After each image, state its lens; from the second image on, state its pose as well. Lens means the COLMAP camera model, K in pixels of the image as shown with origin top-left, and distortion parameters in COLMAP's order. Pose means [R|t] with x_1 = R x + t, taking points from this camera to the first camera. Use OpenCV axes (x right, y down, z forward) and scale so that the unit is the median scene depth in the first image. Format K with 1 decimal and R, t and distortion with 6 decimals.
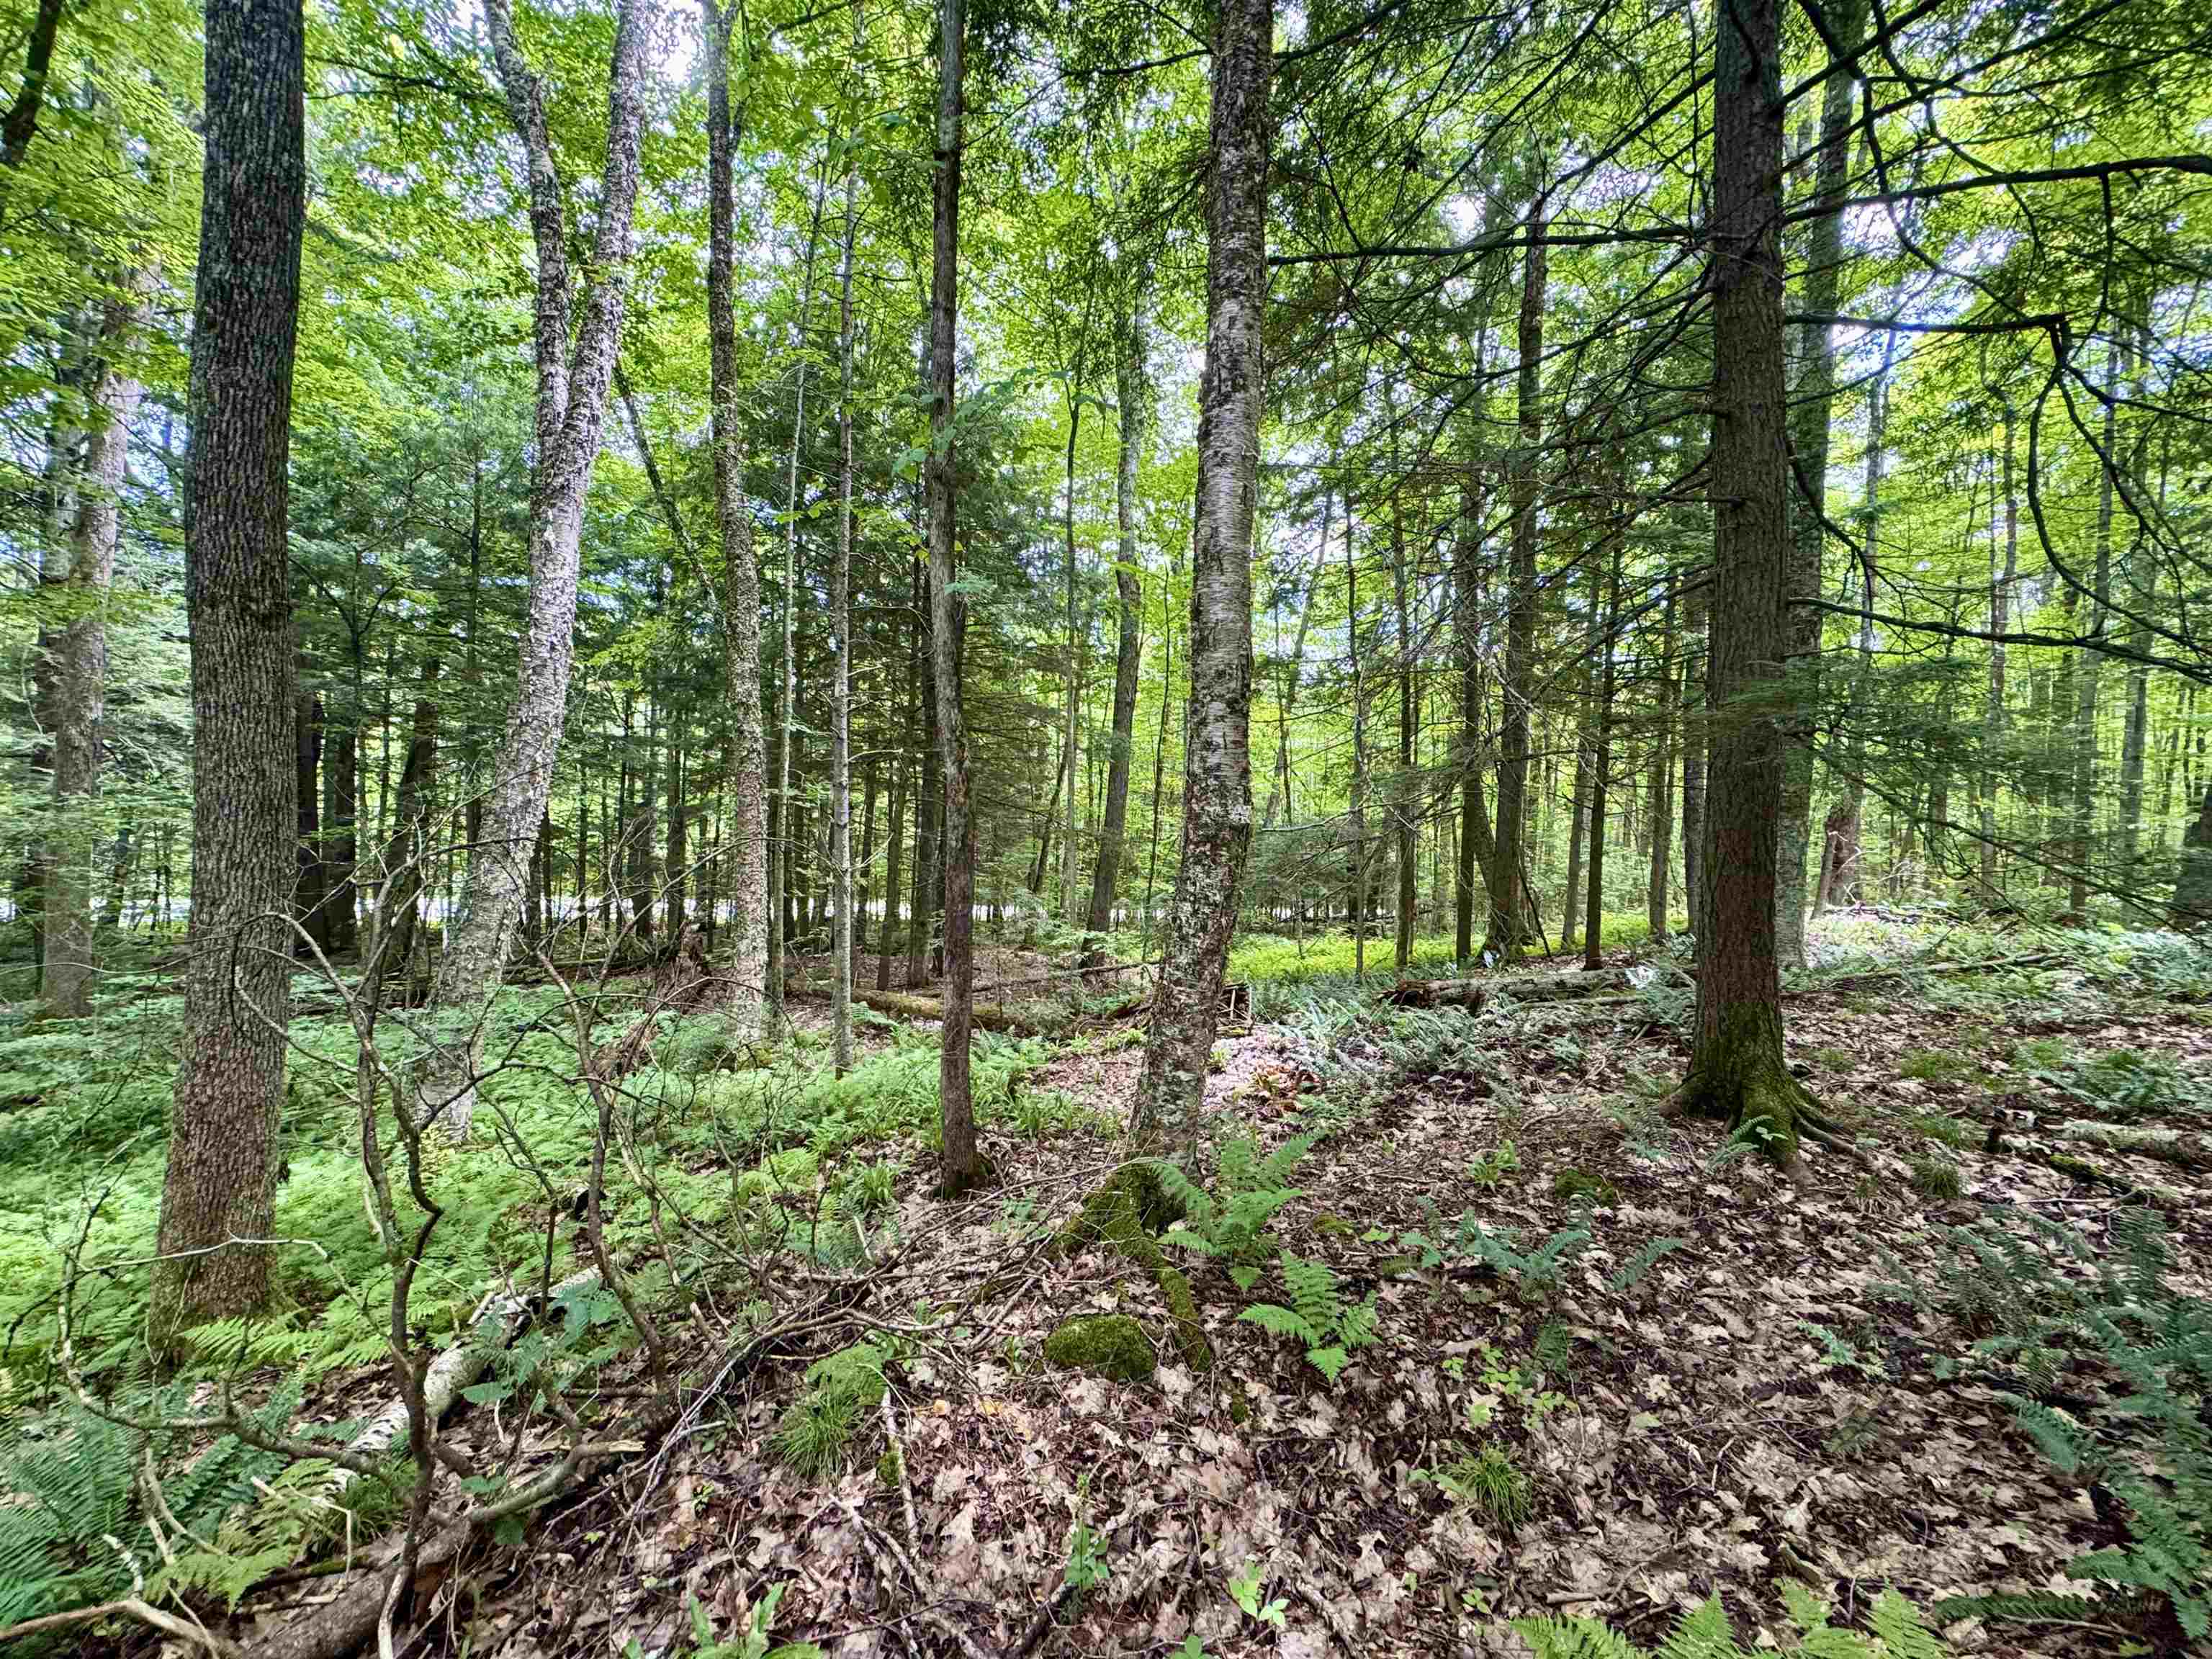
lens RADIAL K [[878.8, 0, 1105.4], [0, 878.8, 830.6], [0, 0, 1]] dist [-0.000088, 0.000554]
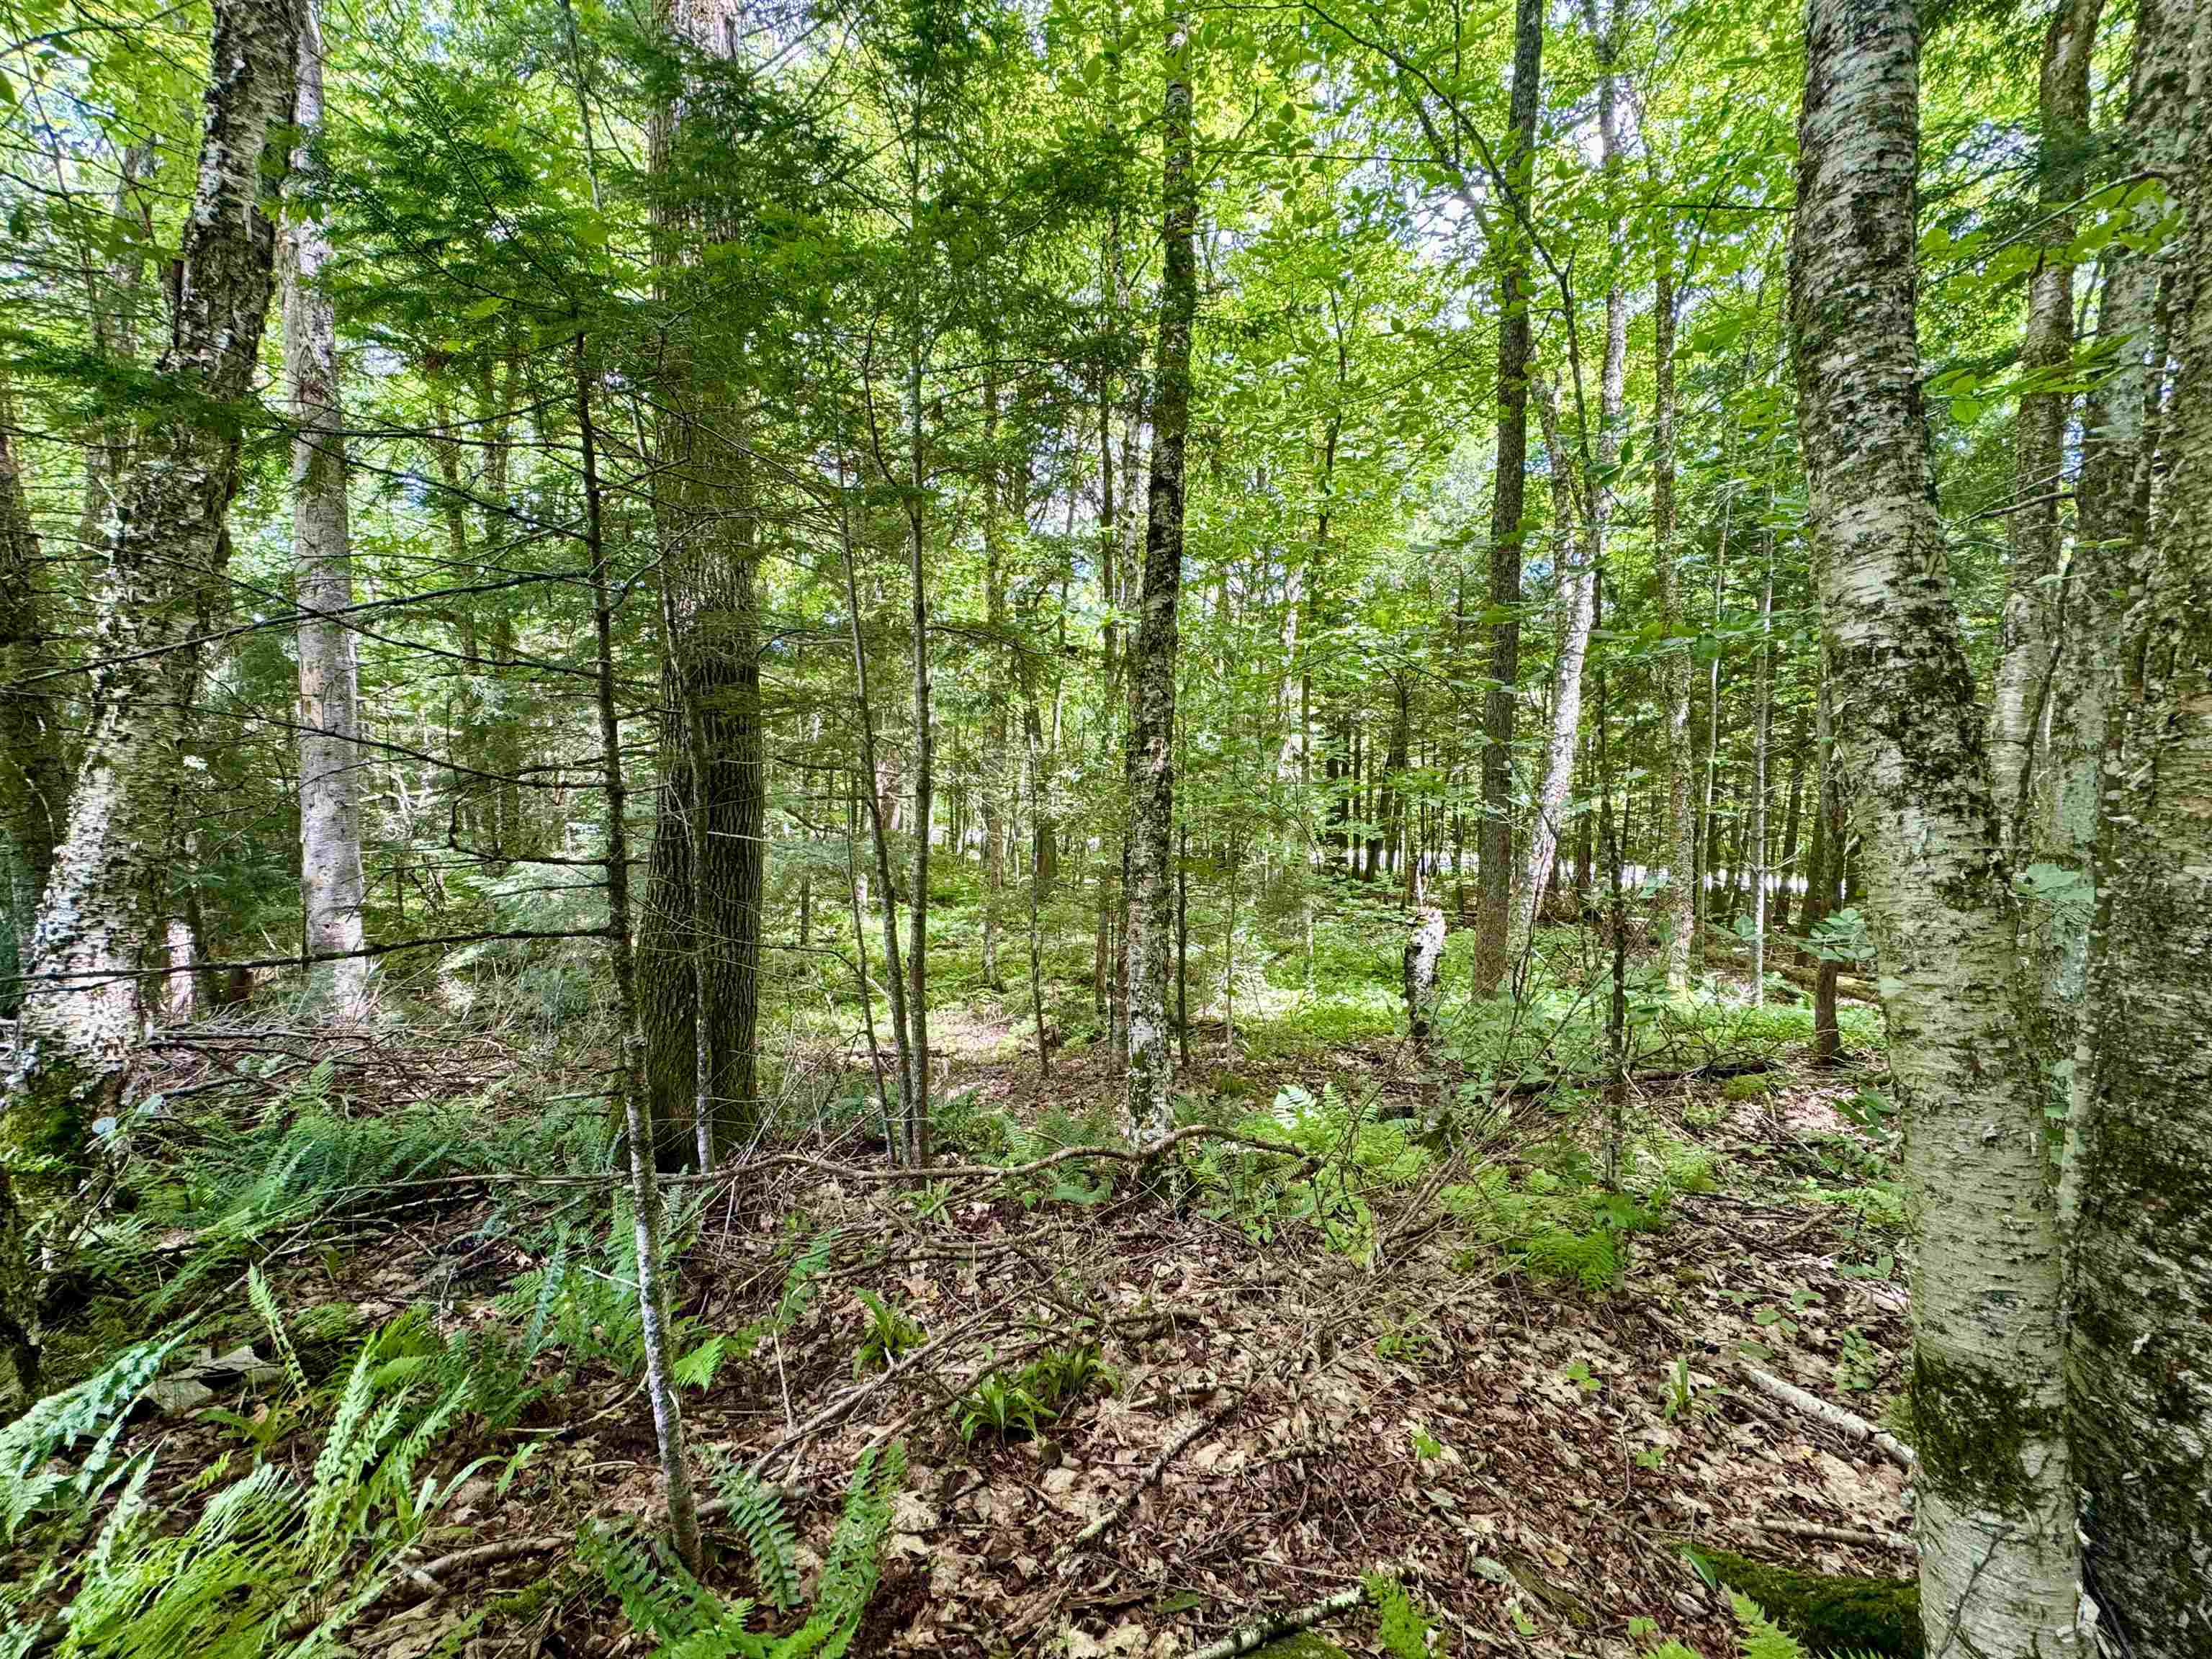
lens RADIAL K [[878.8, 0, 1103.9], [0, 878.8, 832.6], [0, 0, 1]] dist [-0.000088, 0.000554]
pose [[0.593209, 0.034358, -0.804315, 0.148259], [0.008855, 0.998750, 0.049194, -0.066015], [0.805000, -0.036304, 0.592163, -0.471117]]
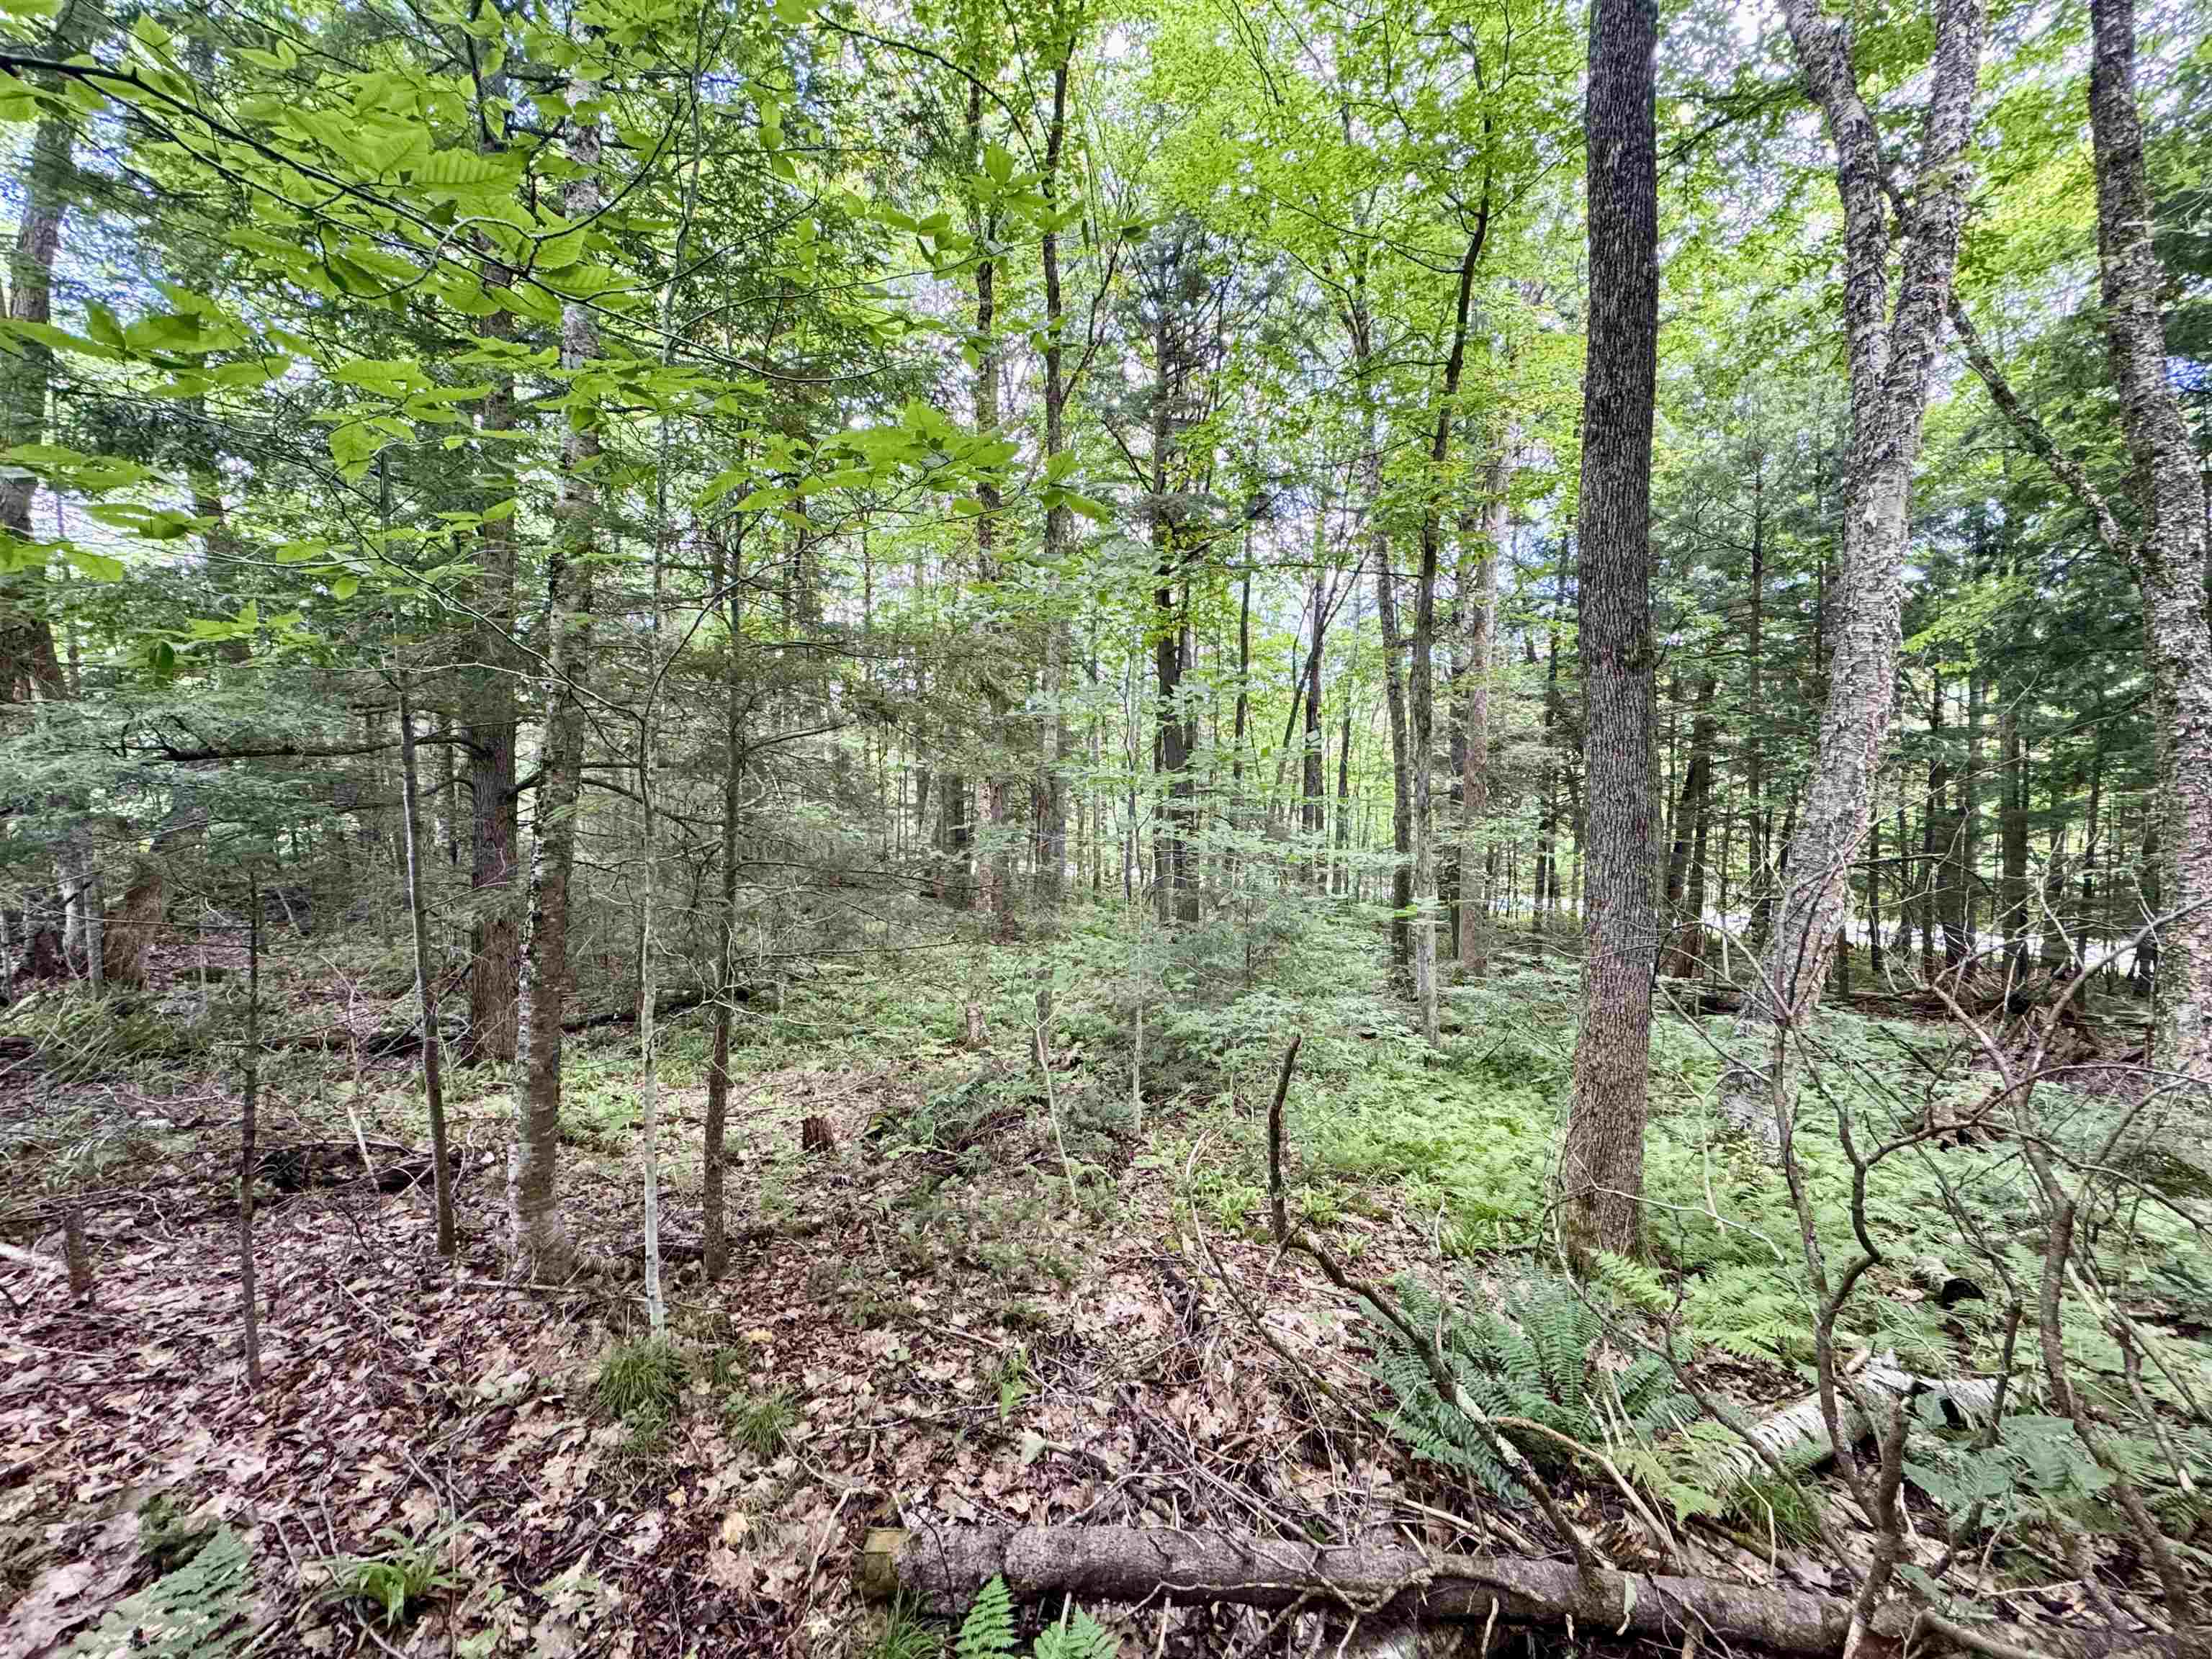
lens RADIAL K [[878.8, 0, 1103.2], [0, 878.8, 834.4], [0, 0, 1]] dist [-0.000088, 0.000554]
pose [[0.311699, -0.009603, -0.950132, -0.016930], [-0.000297, 0.999948, -0.010204, -0.000938], [0.950181, 0.003463, 0.311680, -0.010444]]
